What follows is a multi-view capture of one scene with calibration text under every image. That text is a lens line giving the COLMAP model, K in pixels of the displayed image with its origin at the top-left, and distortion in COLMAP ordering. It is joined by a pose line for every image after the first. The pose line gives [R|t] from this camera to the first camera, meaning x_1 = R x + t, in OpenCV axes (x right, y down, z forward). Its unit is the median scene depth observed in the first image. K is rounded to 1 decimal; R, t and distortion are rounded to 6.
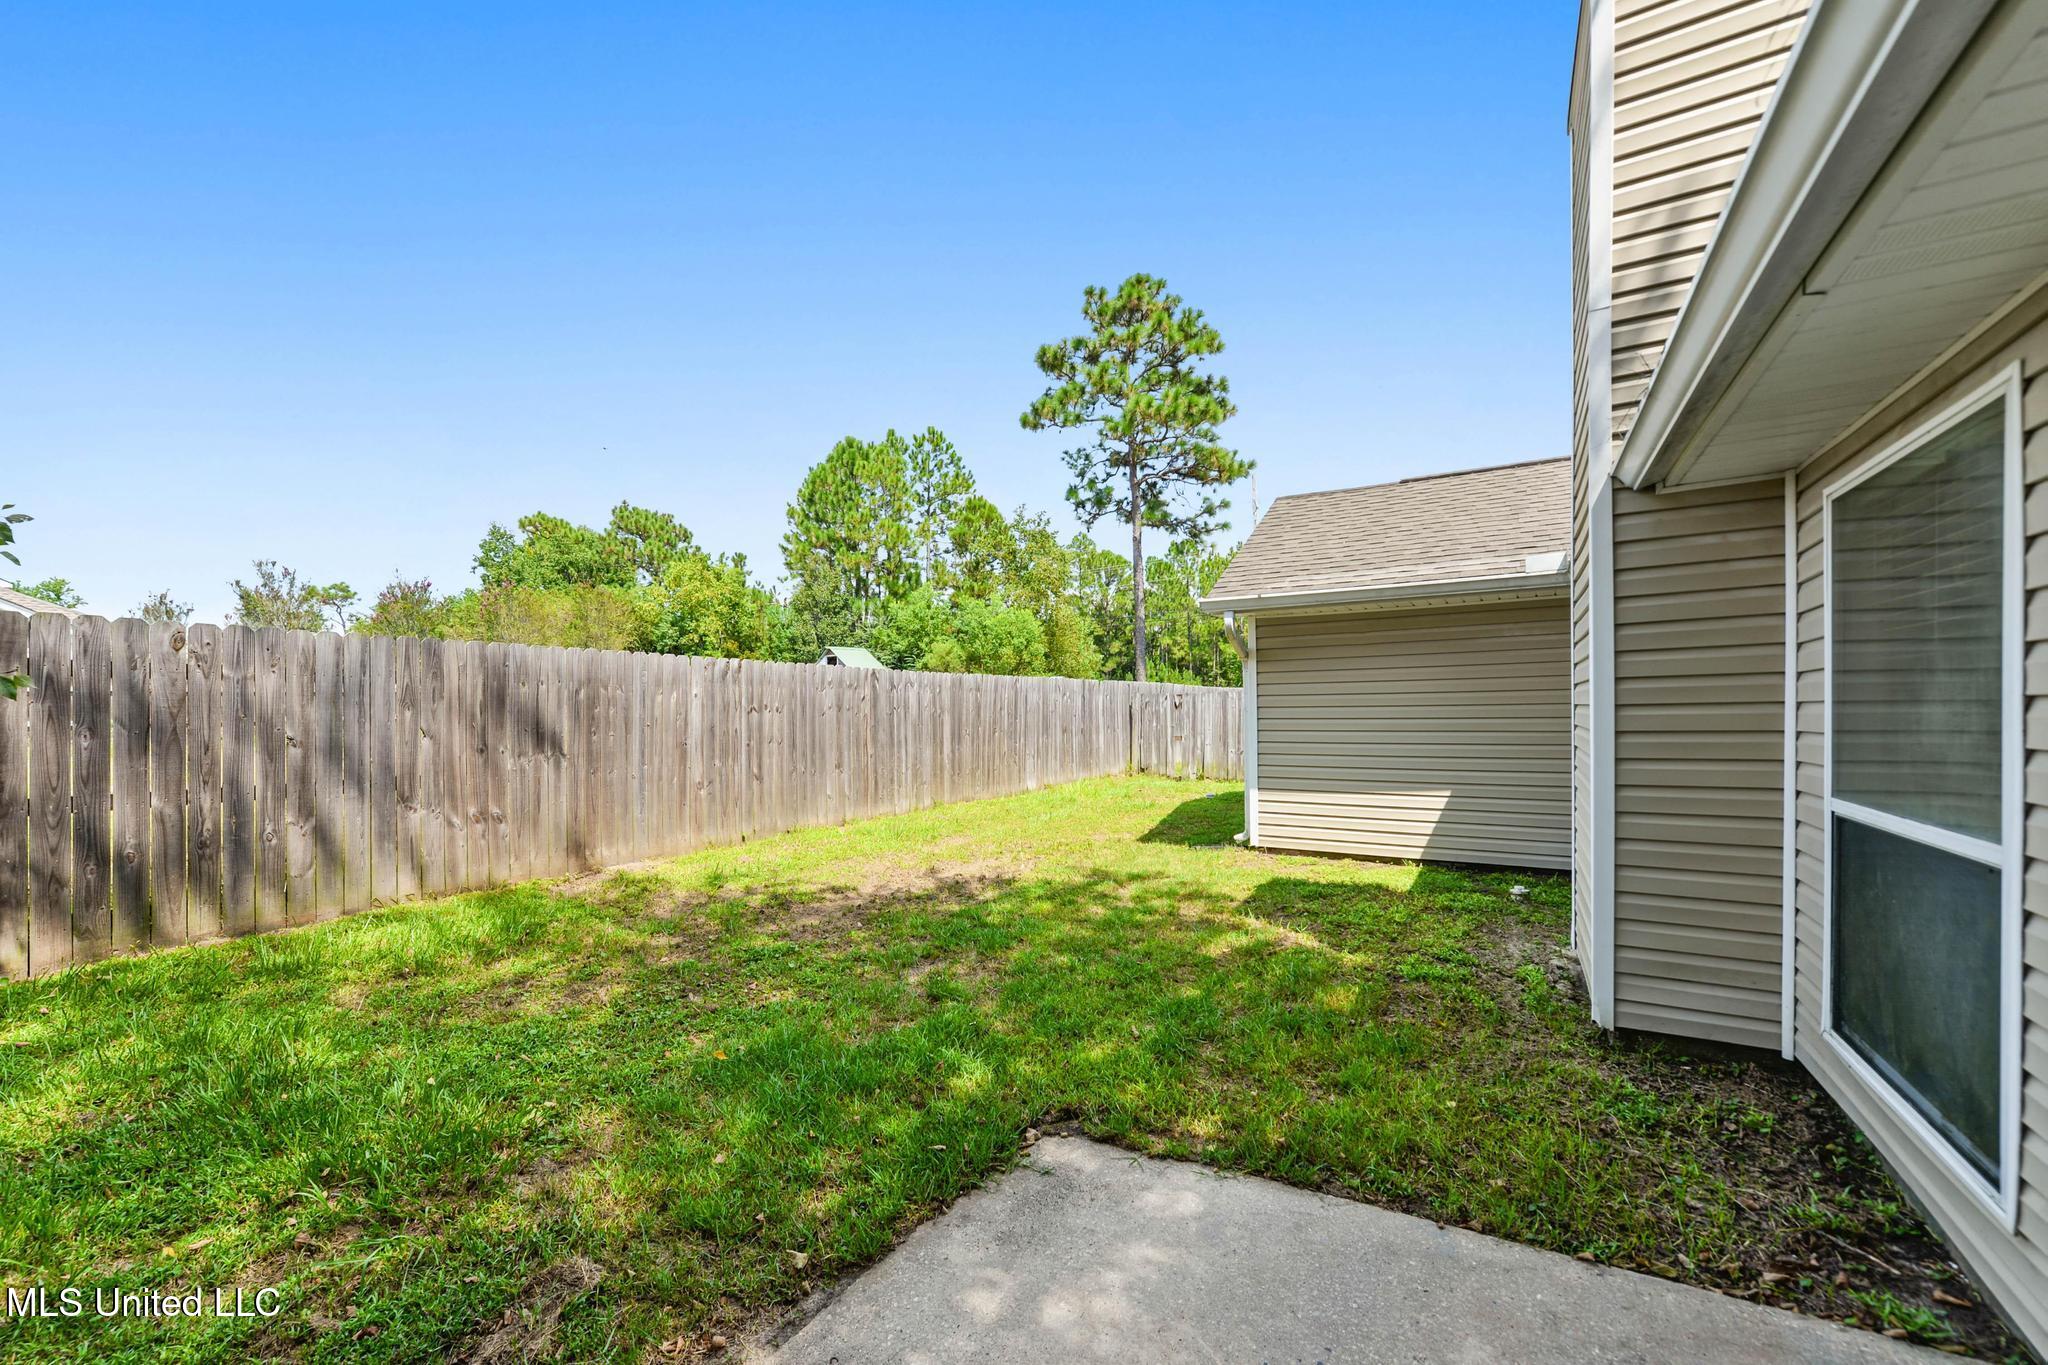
lens RADIAL K [[837.2, 0, 982.1], [0, 837.2, 716.1], [0, 0, 1]] dist [0.003753, -0.000593]
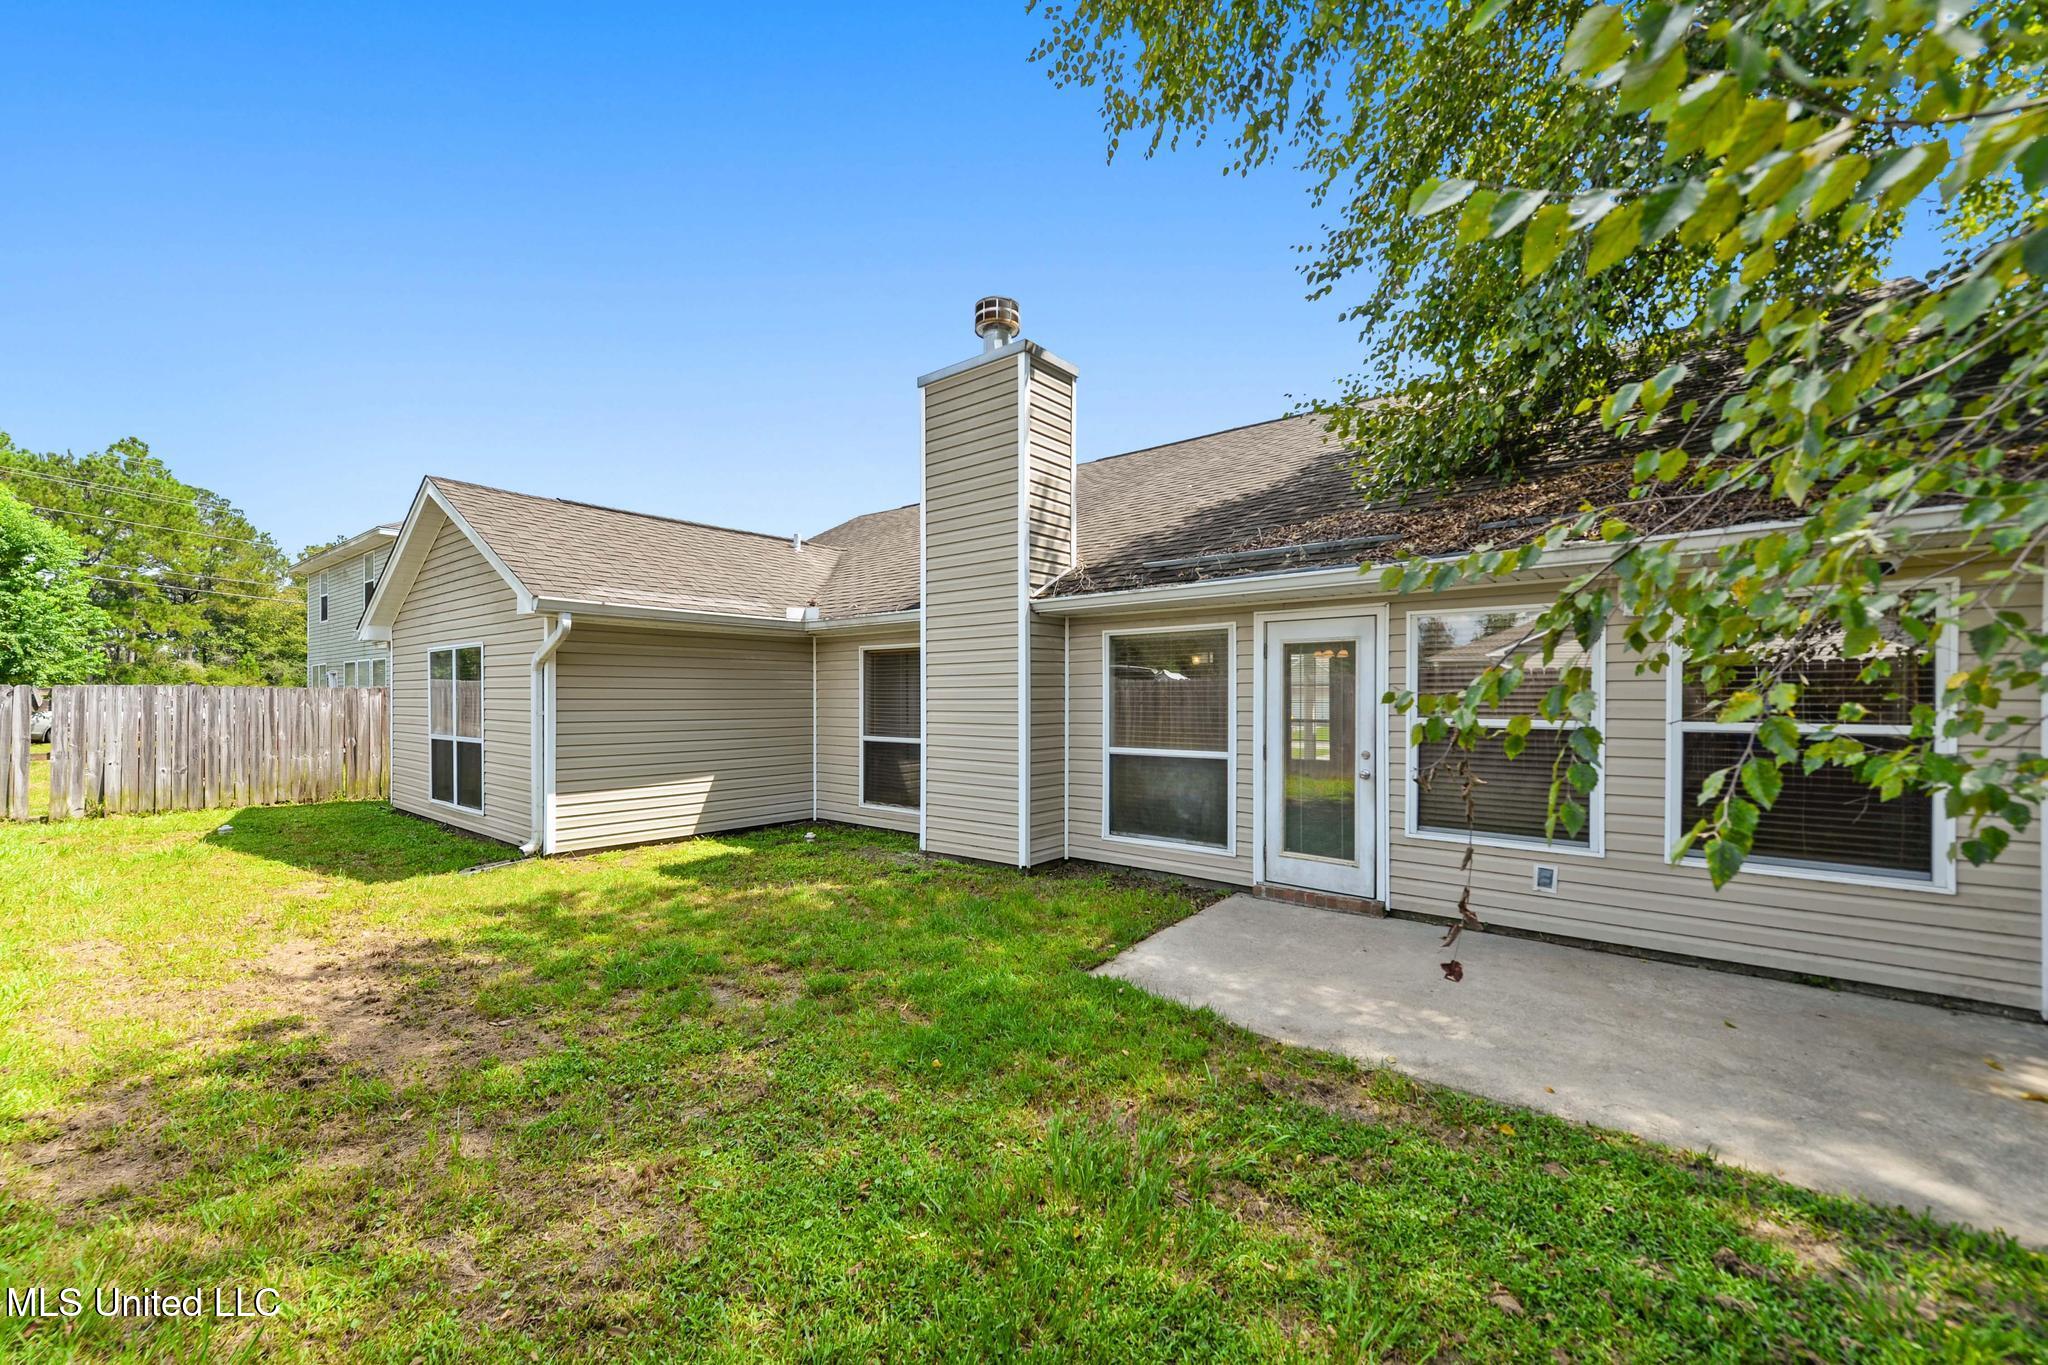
lens RADIAL K [[837.2, 0, 1018.5], [0, 837.2, 692.2], [0, 0, 1]] dist [0.003753, -0.000593]
pose [[0.114161, 0.018193, 0.993296, -0.797927], [0.006444, 0.999798, -0.019053, -0.014034], [-0.993441, 0.008576, 0.114021, 0.473615]]
